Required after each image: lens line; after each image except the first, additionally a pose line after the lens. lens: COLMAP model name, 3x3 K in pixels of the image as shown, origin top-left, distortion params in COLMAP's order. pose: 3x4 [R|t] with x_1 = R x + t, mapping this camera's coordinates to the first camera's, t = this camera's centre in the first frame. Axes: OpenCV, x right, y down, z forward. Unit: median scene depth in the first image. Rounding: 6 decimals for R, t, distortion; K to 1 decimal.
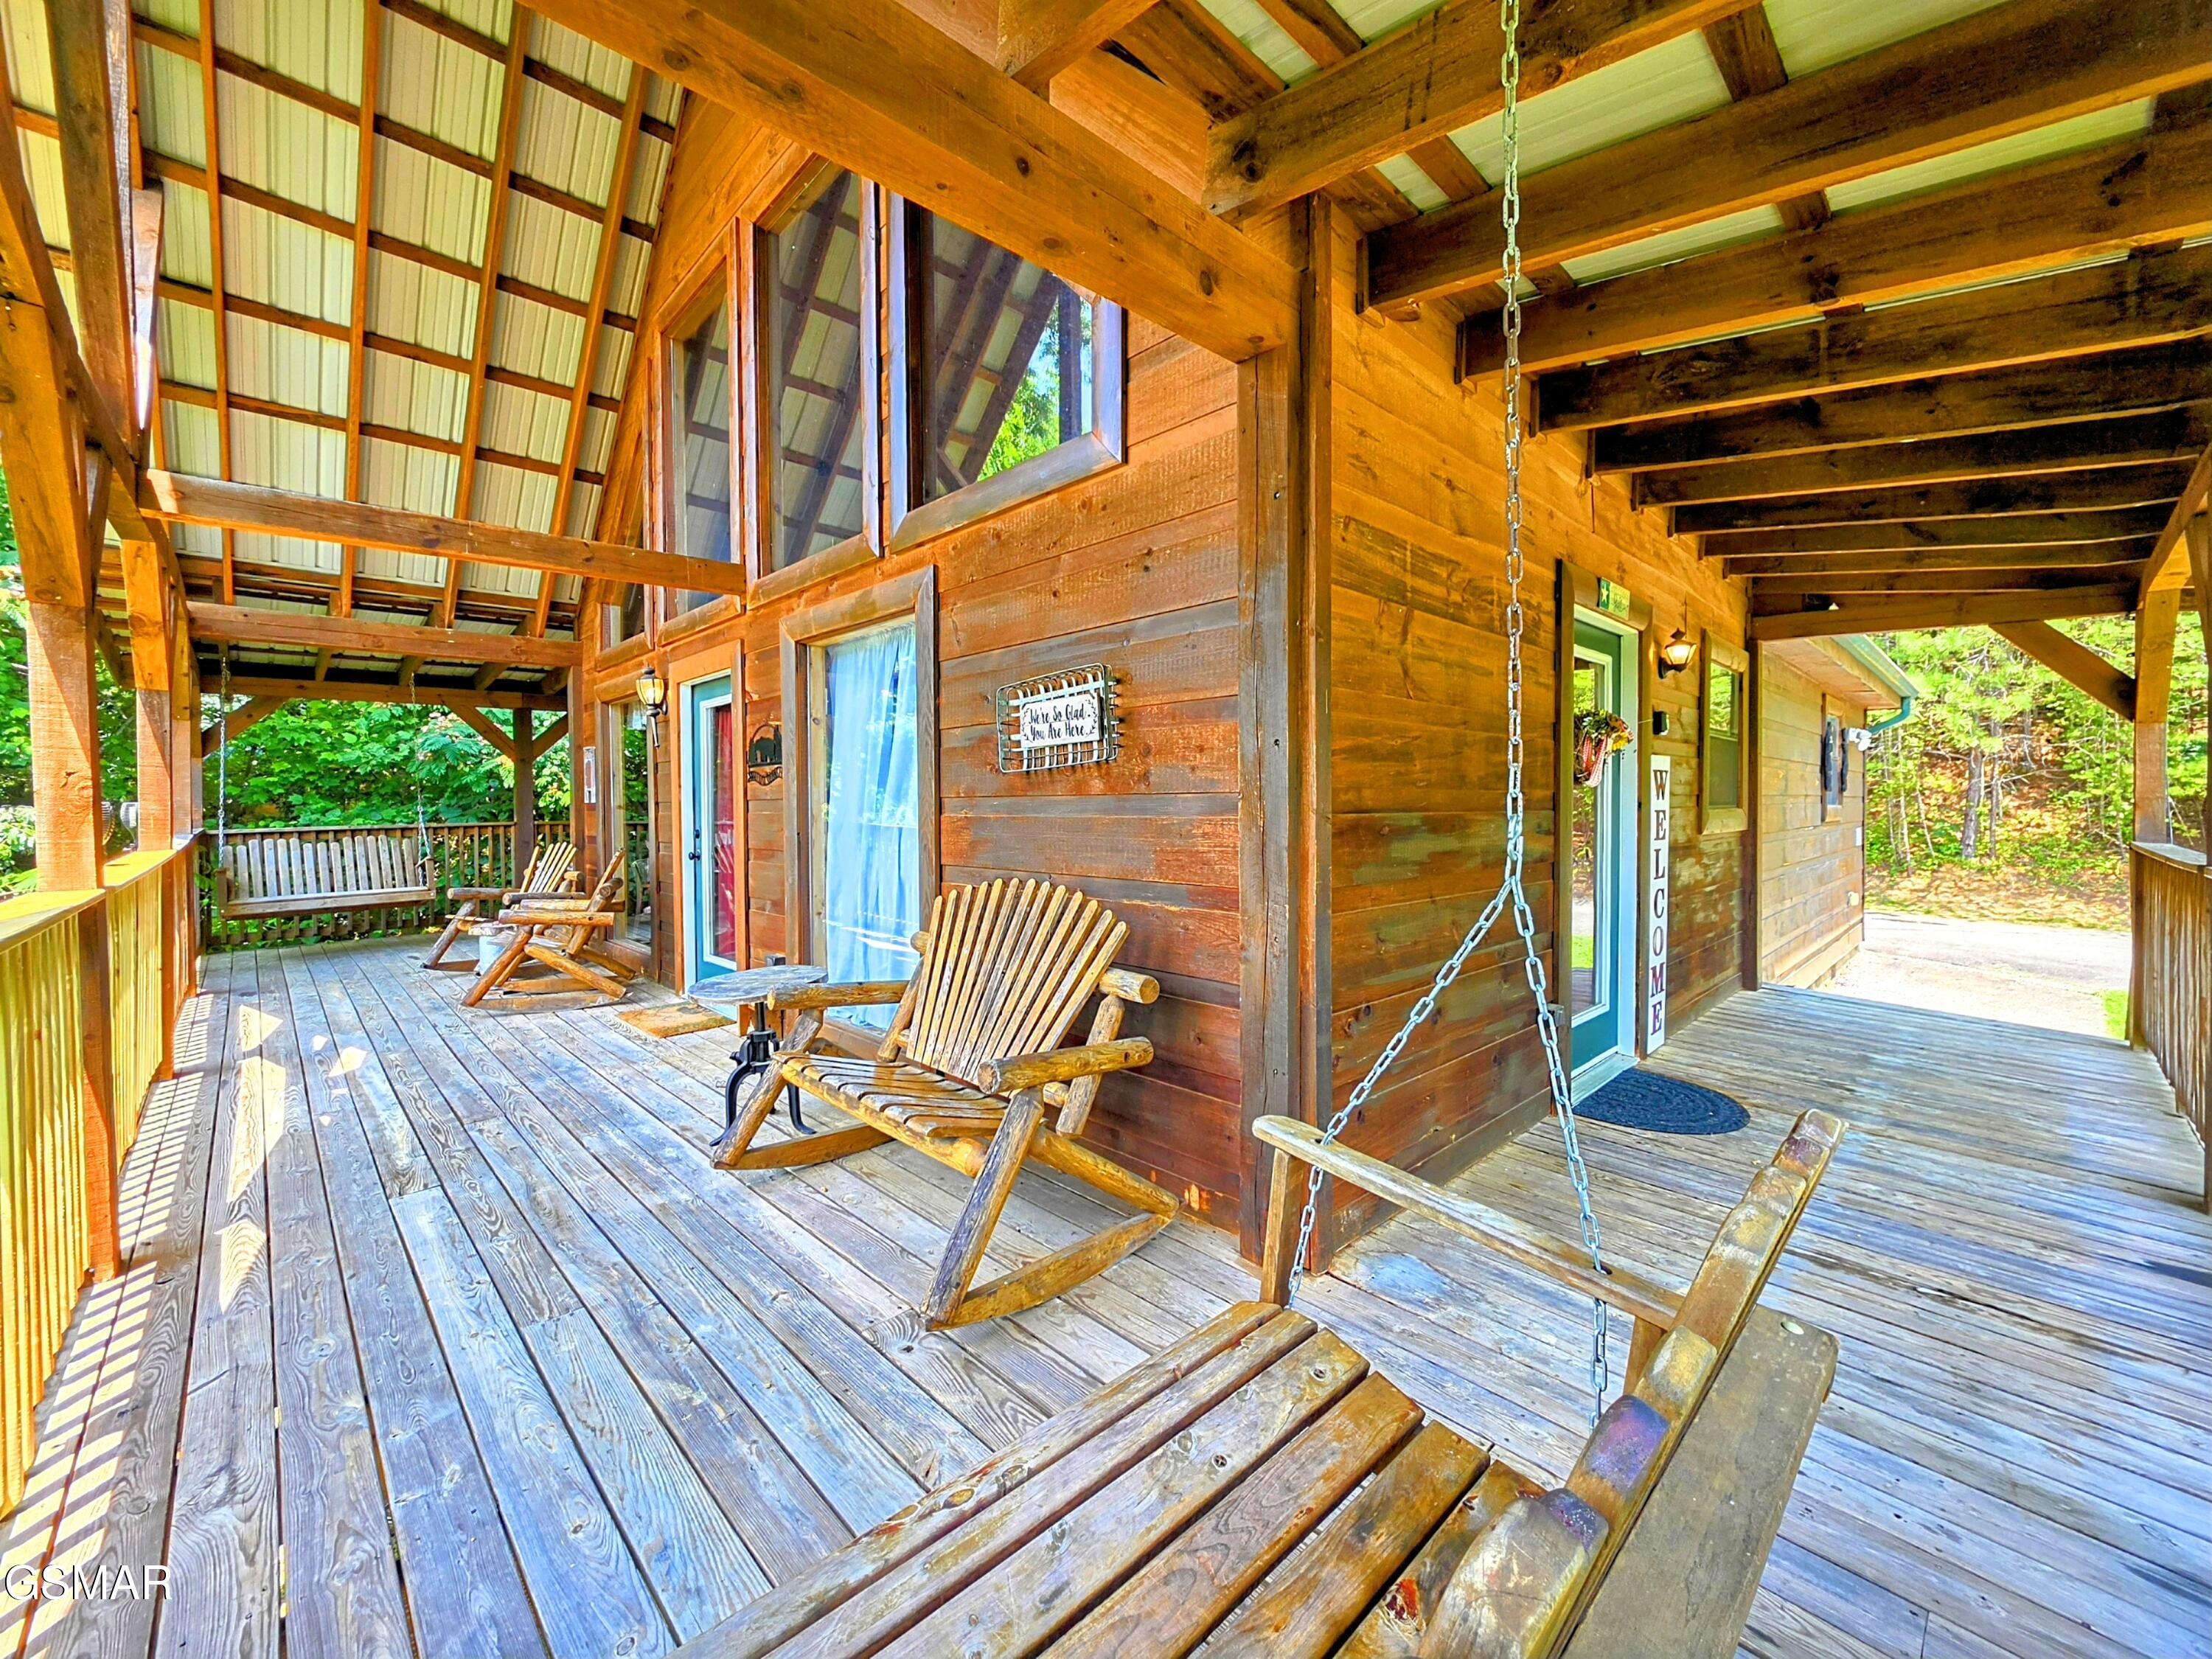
lens RADIAL K [[891.7, 0, 1106.0], [0, 891.7, 829.5], [0, 0, 1]] dist [-0.000518, -0.000227]
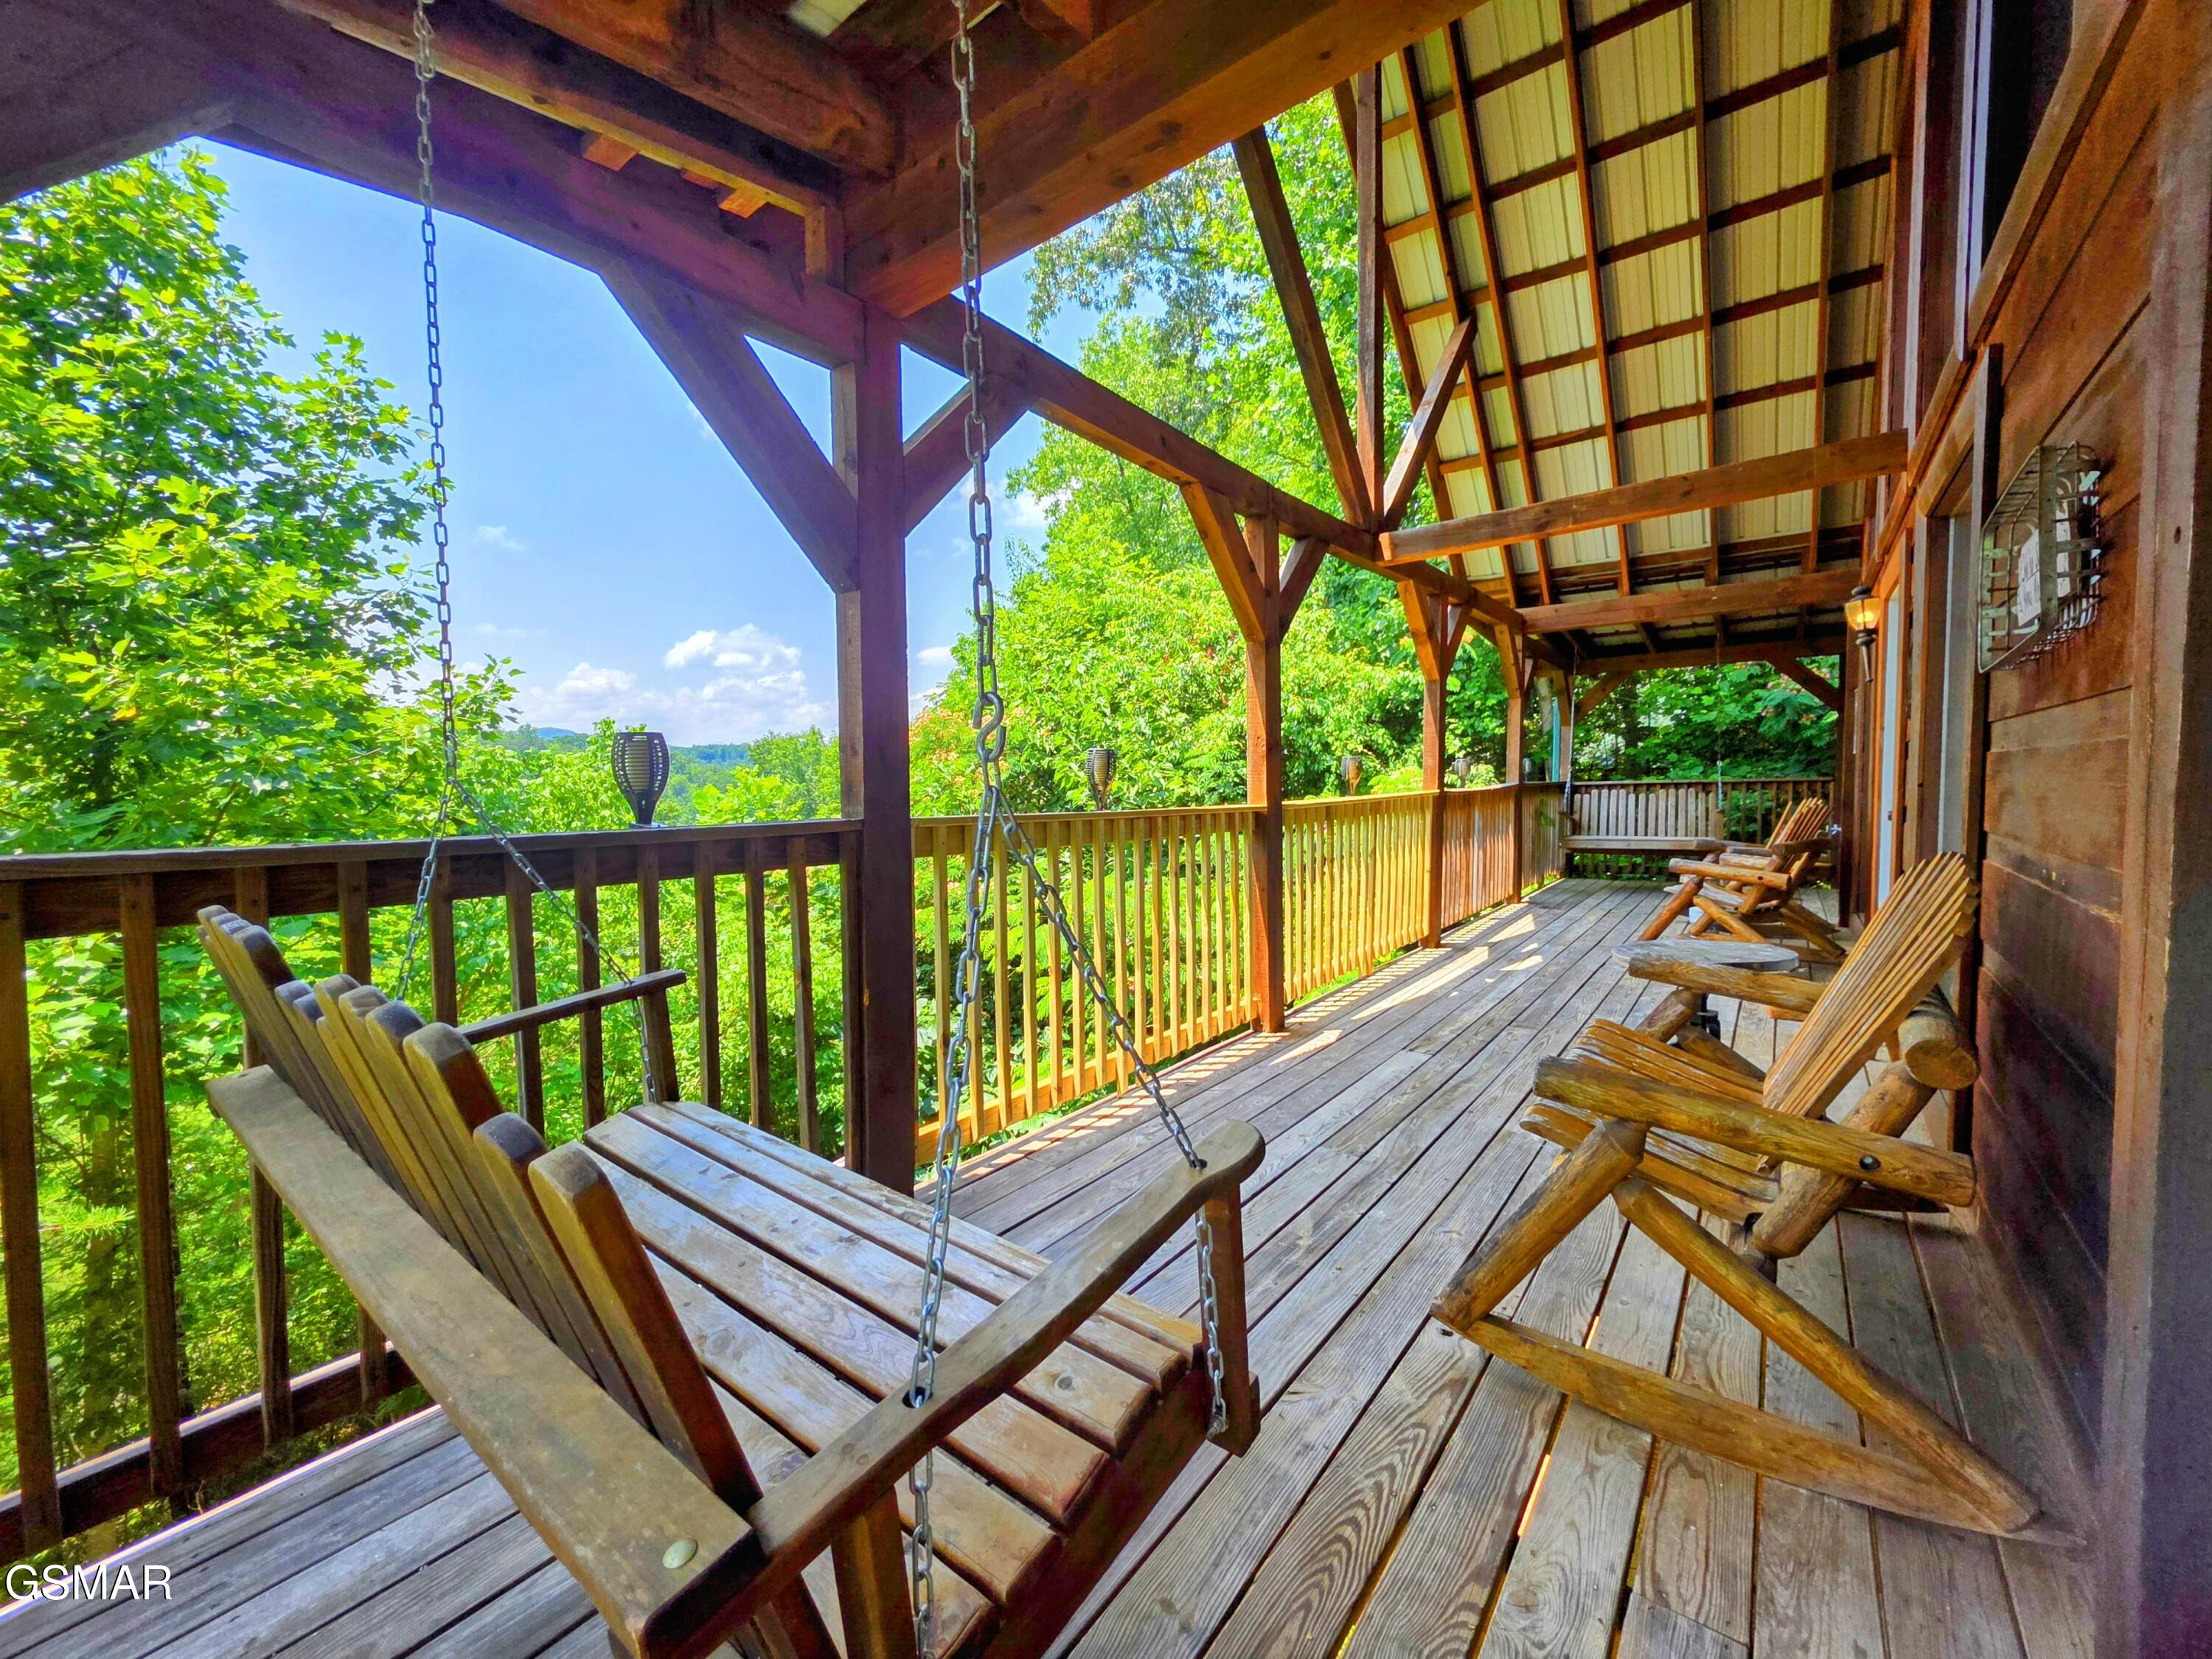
lens RADIAL K [[891.7, 0, 1106.0], [0, 891.7, 829.5], [0, 0, 1]] dist [-0.000518, -0.000227]
pose [[0.135954, 0.059843, -0.988906, 0.233211], [-0.019574, 0.998141, 0.057711, 0.010117], [0.990522, 0.011511, 0.136873, 0.204705]]
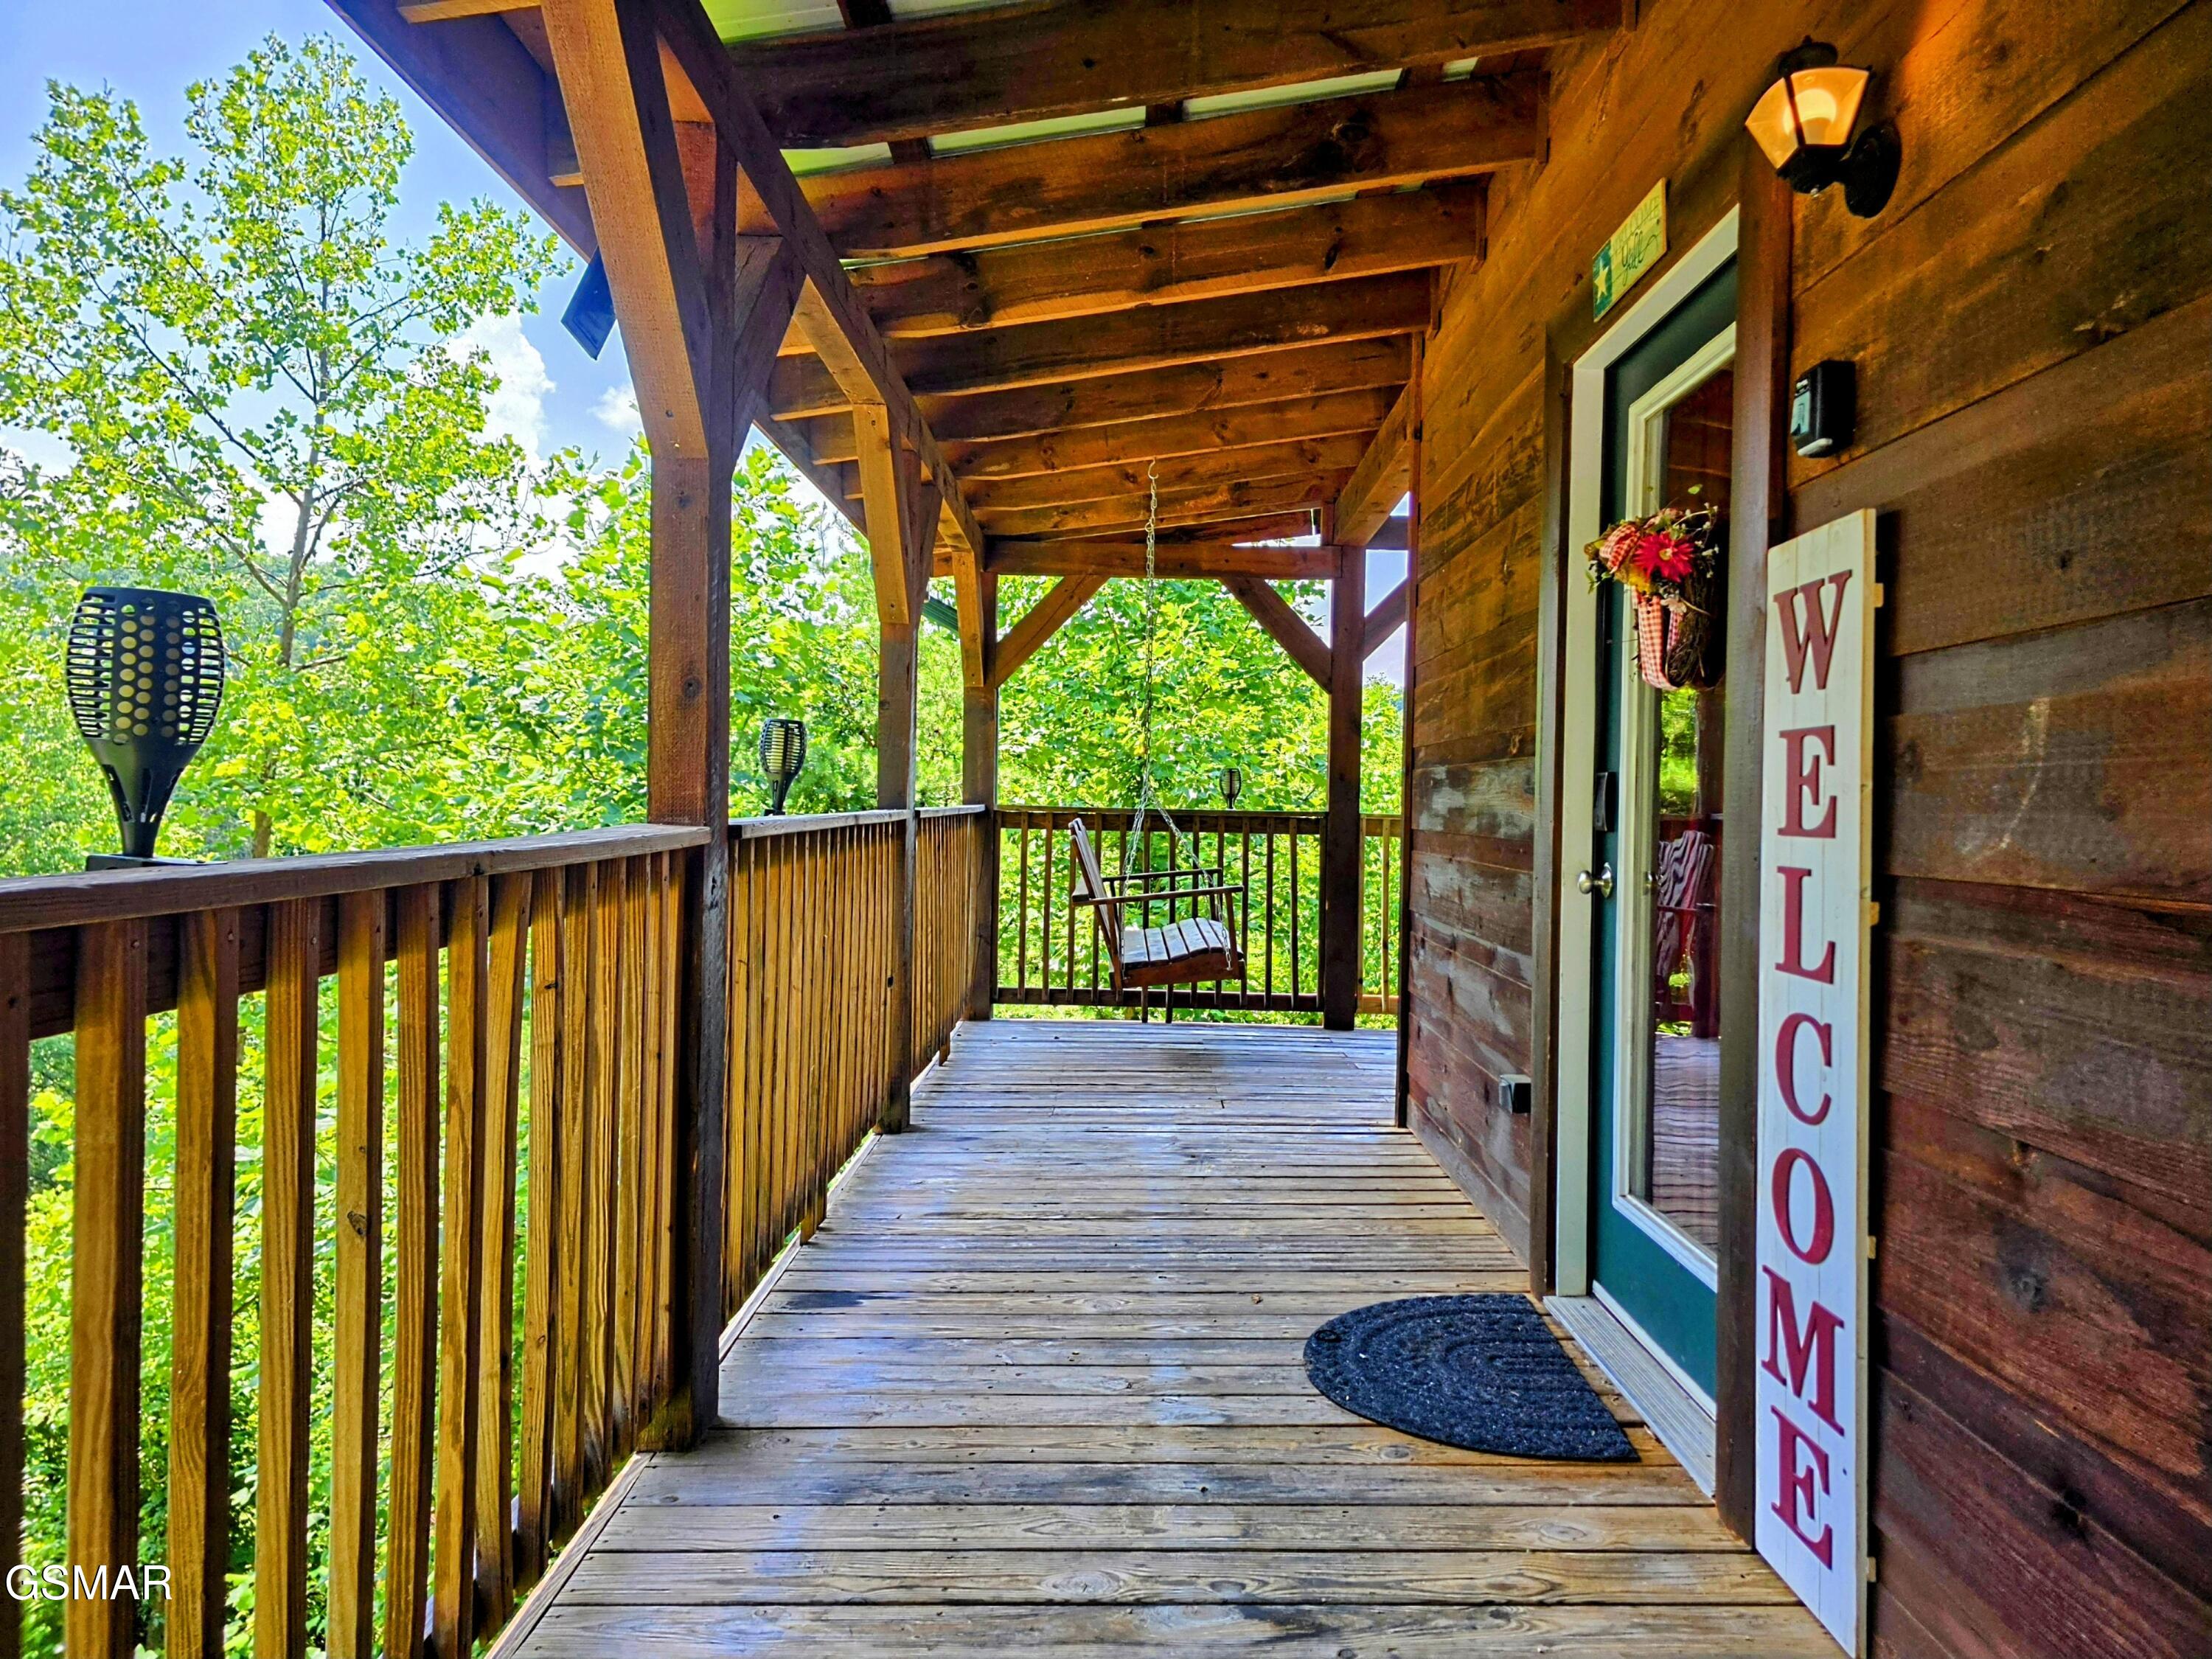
lens RADIAL K [[1477.5, 0, 1106.0], [0, 1477.5, 829.5], [0, 0, 1]] dist [-0.000036, -0.000043]
pose [[-0.703648, 0.001681, -0.710546, 1.043321], [-0.036551, 0.998588, 0.038558, 0.000526], [0.709608, 0.053102, -0.702593, 1.104372]]
